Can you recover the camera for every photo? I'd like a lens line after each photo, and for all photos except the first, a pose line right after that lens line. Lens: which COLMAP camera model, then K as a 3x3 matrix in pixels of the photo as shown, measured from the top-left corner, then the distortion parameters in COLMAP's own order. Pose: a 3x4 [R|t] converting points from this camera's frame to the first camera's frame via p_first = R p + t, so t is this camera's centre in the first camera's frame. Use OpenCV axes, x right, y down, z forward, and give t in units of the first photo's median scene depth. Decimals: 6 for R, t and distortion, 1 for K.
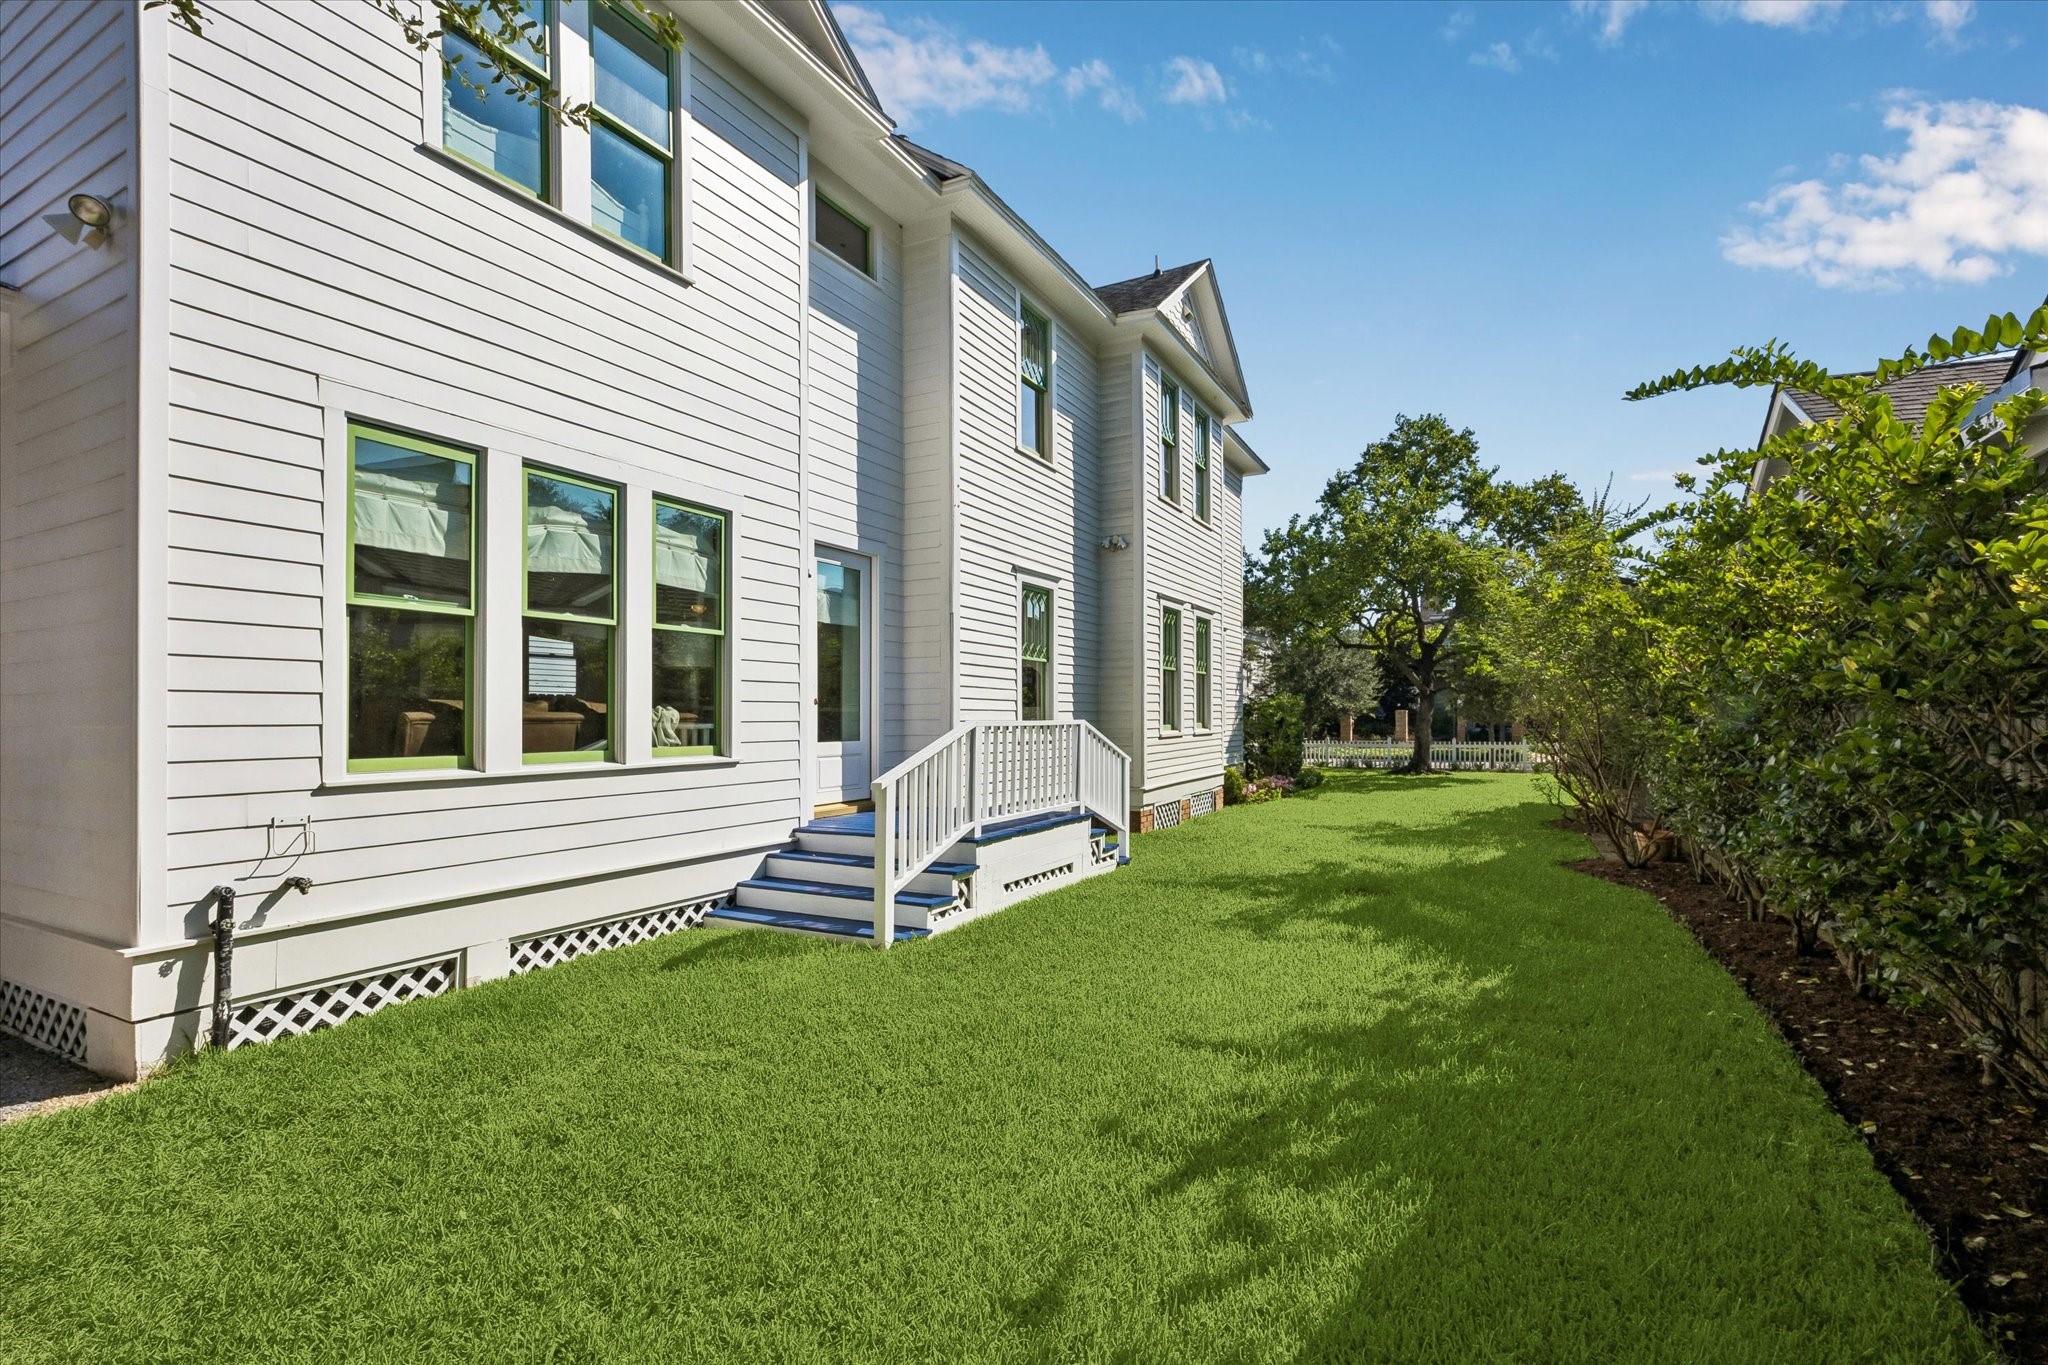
lens RADIAL K [[938.1, 0, 1028.2], [0, 938.1, 718.7], [0, 0, 1]] dist [-0.000908, -0.000193]
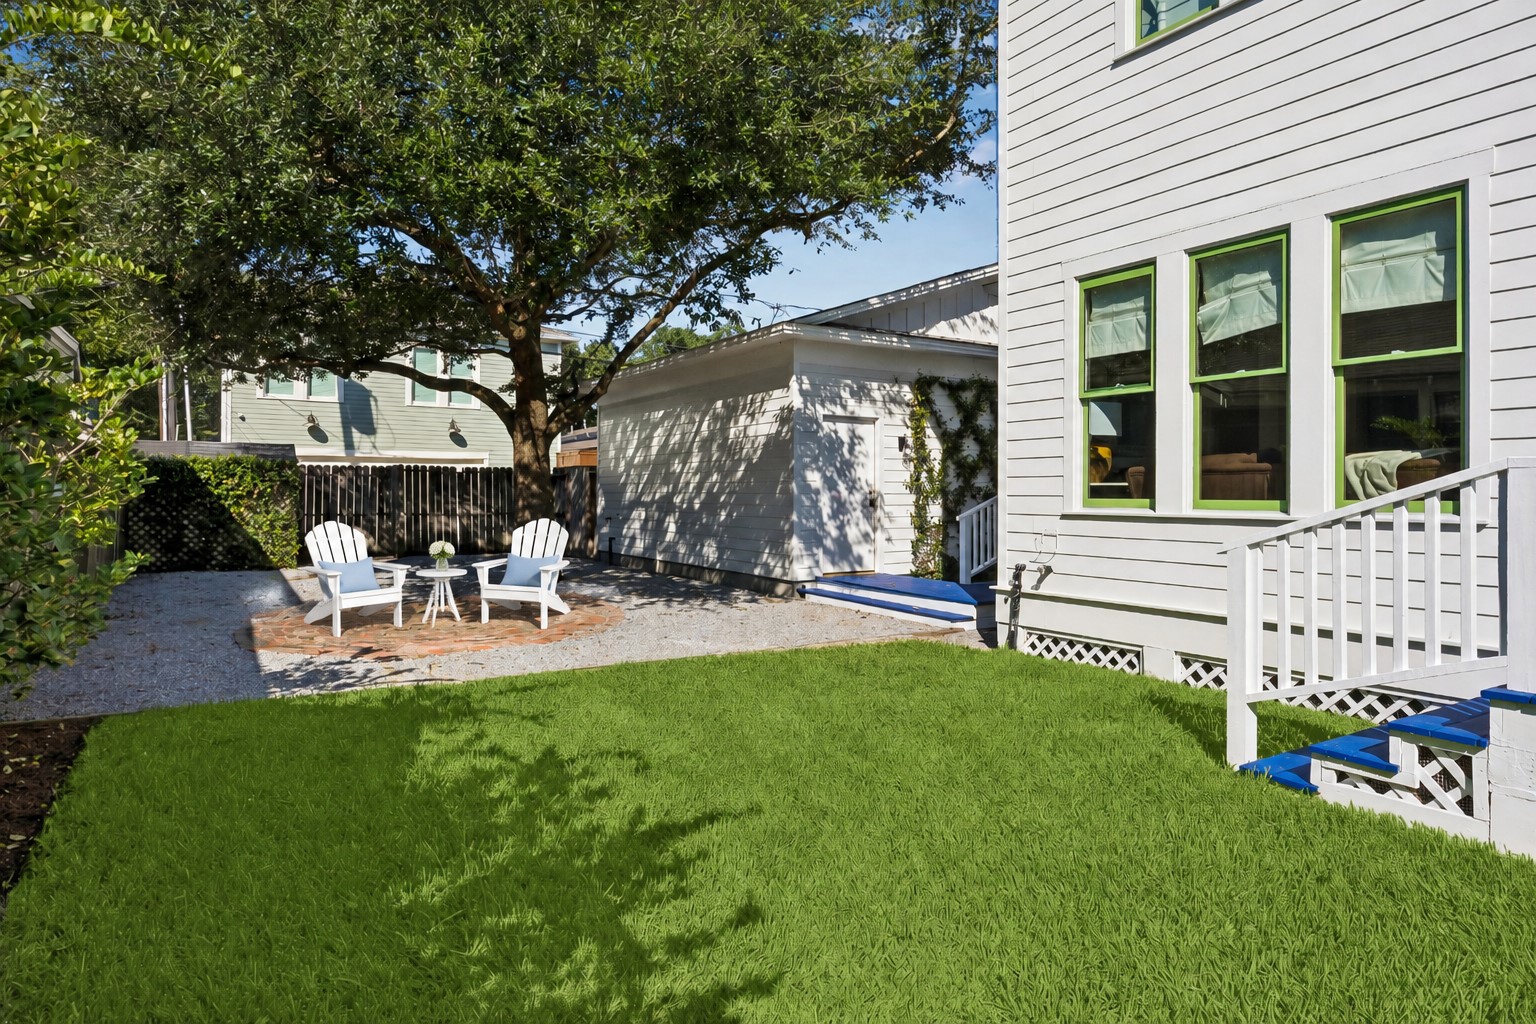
lens RADIAL K [[834.4, 0, 769.1], [0, 834.4, 486.2], [0, 0, 1]] dist [-0.002505, -0.000992]
pose [[-0.475890, 0.005645, -0.879487, 0.661512], [0.006521, 0.999975, 0.002890, 0.014764], [0.879481, -0.004360, -0.475915, 1.075107]]
